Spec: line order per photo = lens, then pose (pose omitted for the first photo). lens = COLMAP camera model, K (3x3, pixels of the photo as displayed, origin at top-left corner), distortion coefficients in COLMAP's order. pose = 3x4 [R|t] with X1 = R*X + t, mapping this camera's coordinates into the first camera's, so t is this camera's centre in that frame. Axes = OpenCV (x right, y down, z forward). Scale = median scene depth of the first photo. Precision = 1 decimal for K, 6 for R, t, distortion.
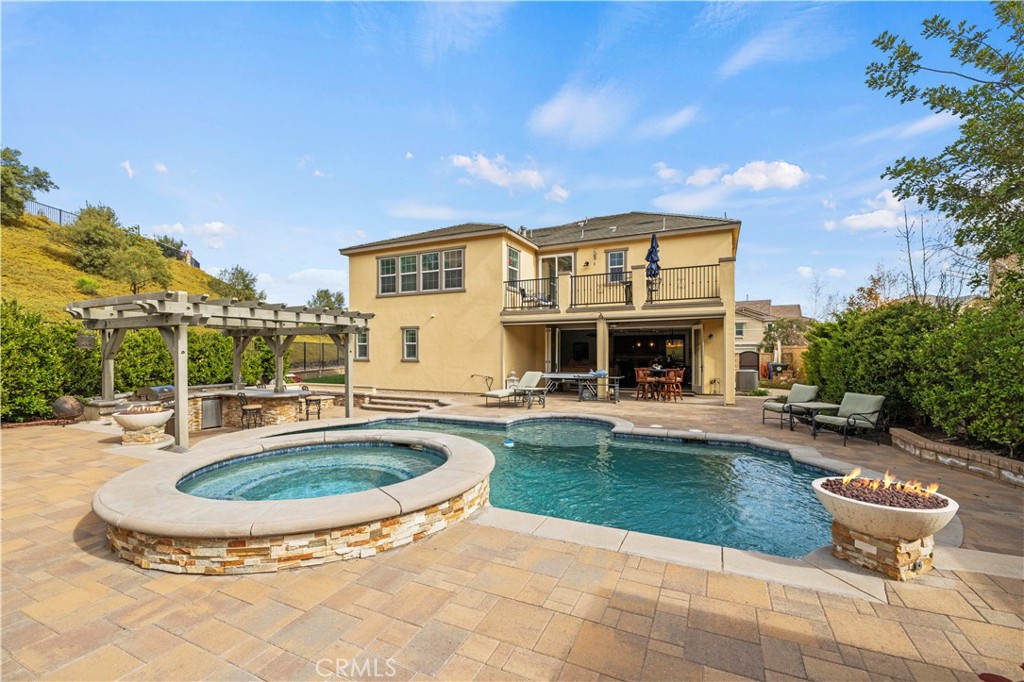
lens RADIAL K [[437.2, 0, 511.0], [0, 437.2, 353.3], [0, 0, 1]] dist [-0.000615, -0.000094]
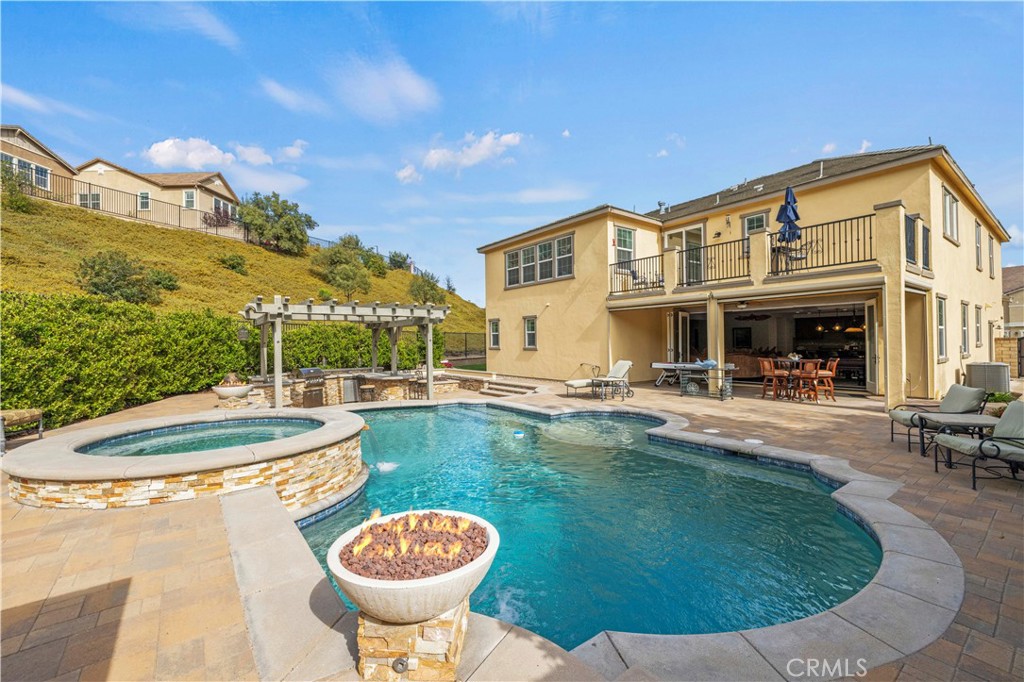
lens RADIAL K [[431.4, 0, 511.1], [0, 431.4, 339.3], [0, 0, 1]] dist [0.001444, 0.000269]
pose [[0.888425, -0.010789, -0.458895, 0.215352], [0.007660, 0.999933, -0.008680, 0.002800], [0.458958, 0.004196, 0.888448, 0.080566]]
